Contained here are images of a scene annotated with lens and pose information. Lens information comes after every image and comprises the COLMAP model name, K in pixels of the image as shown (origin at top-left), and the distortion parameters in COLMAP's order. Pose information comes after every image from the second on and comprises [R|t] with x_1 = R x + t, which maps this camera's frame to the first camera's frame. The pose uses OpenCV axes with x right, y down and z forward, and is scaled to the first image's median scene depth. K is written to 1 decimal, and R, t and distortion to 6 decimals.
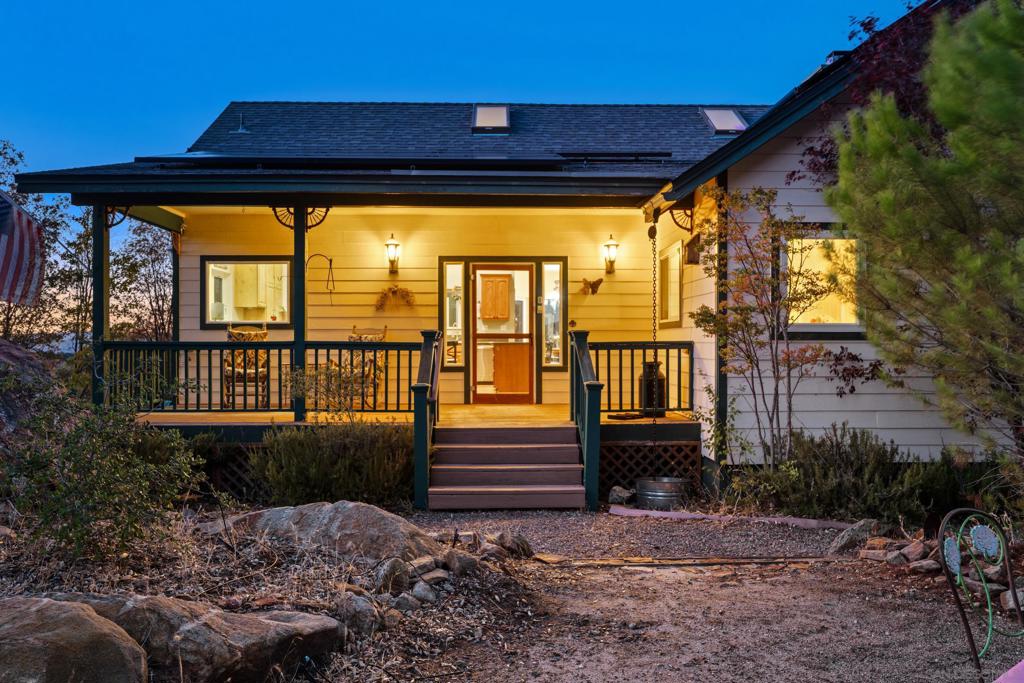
lens RADIAL K [[801.9, 0, 512.0], [0, 801.9, 340.8], [0, 0, 1]] dist [-0.000673, -0.000416]
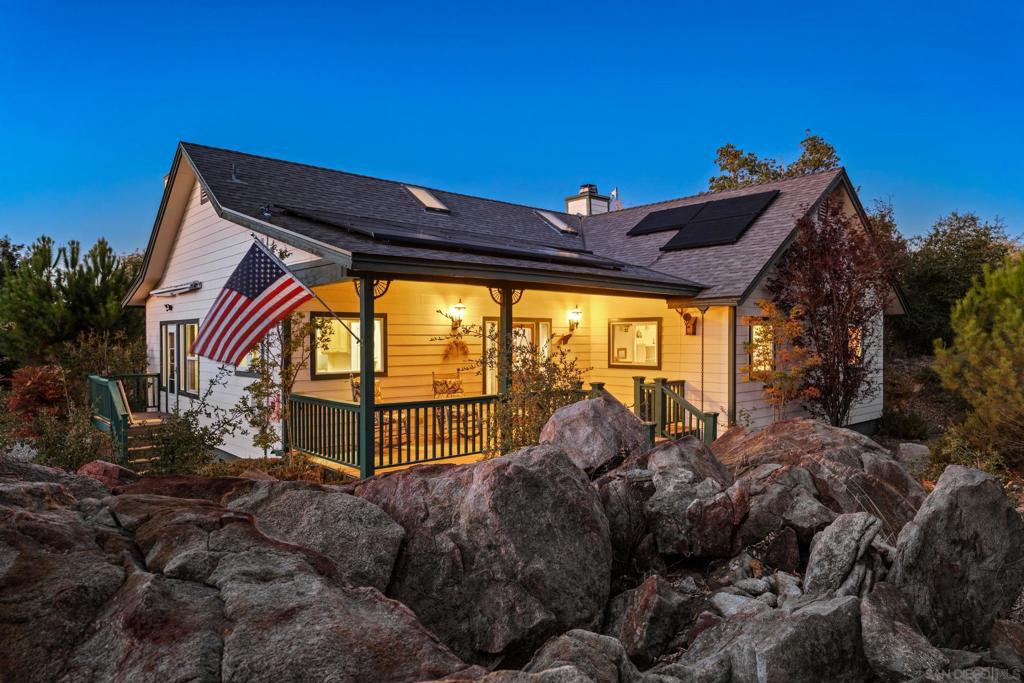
lens RADIAL K [[612.8, 0, 512.3], [0, 612.8, 340.9], [0, 0, 1]] dist [0.001564, 0.000058]
pose [[0.739463, -0.008166, 0.673148, -0.738570], [0.004605, 0.999964, 0.007072, -0.072629], [-0.673181, -0.002130, 0.739474, 0.217110]]
